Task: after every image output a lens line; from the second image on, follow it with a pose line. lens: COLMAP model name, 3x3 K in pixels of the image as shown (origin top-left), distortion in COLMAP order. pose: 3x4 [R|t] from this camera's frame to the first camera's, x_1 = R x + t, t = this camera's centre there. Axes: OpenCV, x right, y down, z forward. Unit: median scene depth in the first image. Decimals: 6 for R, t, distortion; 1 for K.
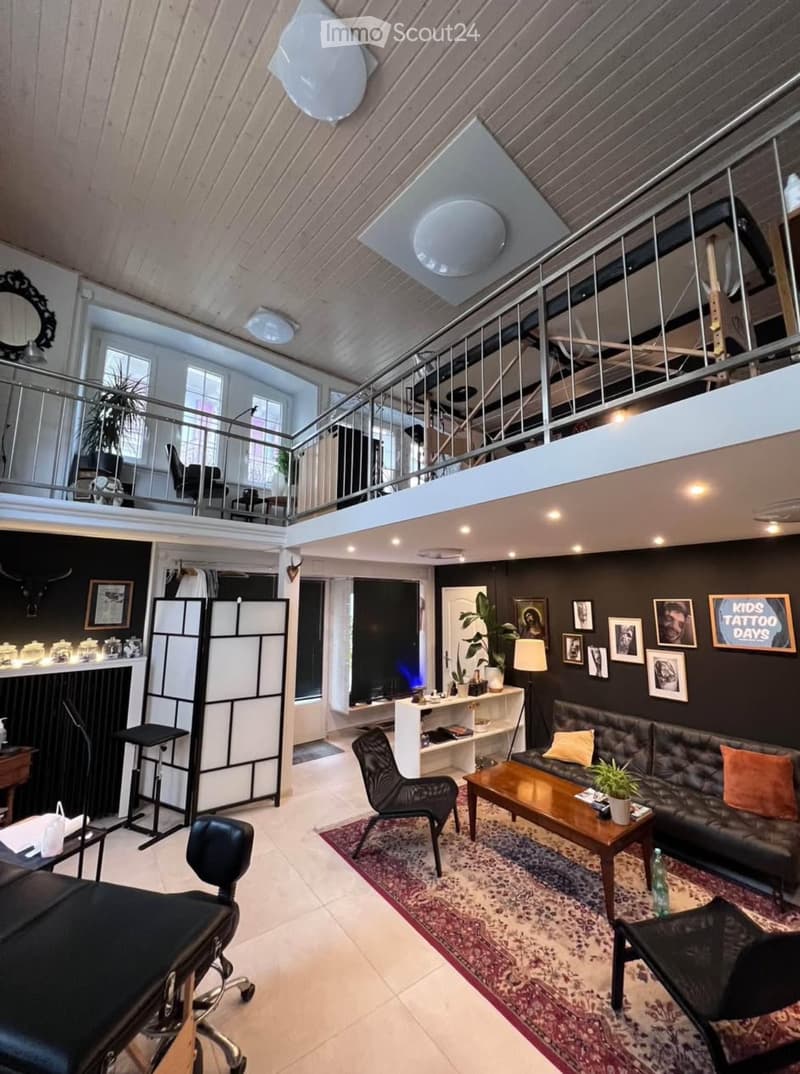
lens RADIAL K [[426.0, 0, 402.3], [0, 426.0, 534.1], [0, 0, 1]] dist [-0.000794, 0.000403]
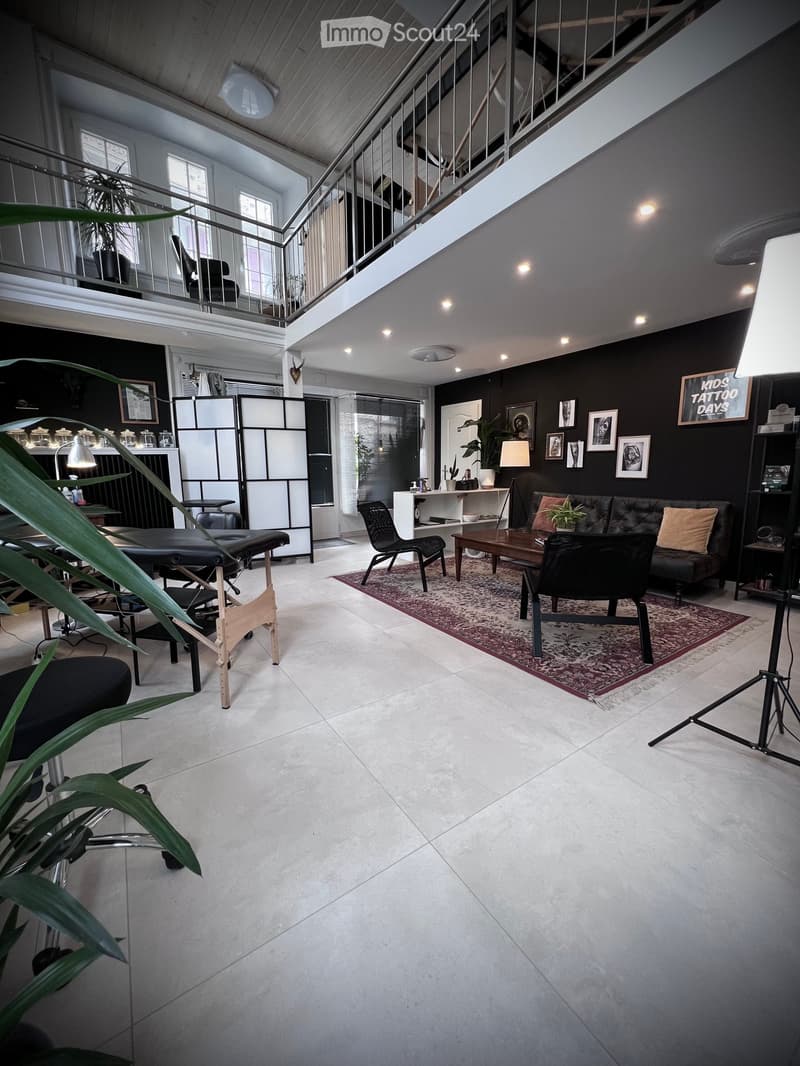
lens RADIAL K [[422.8, 0, 399.4], [0, 422.8, 536.5], [0, 0, 1]] dist [-0.000794, 0.000403]
pose [[0.998522, -0.006875, -0.053918, 0.065327], [0.022628, 0.954500, 0.297352, 0.179409], [0.049420, -0.298132, 0.953244, -0.144998]]
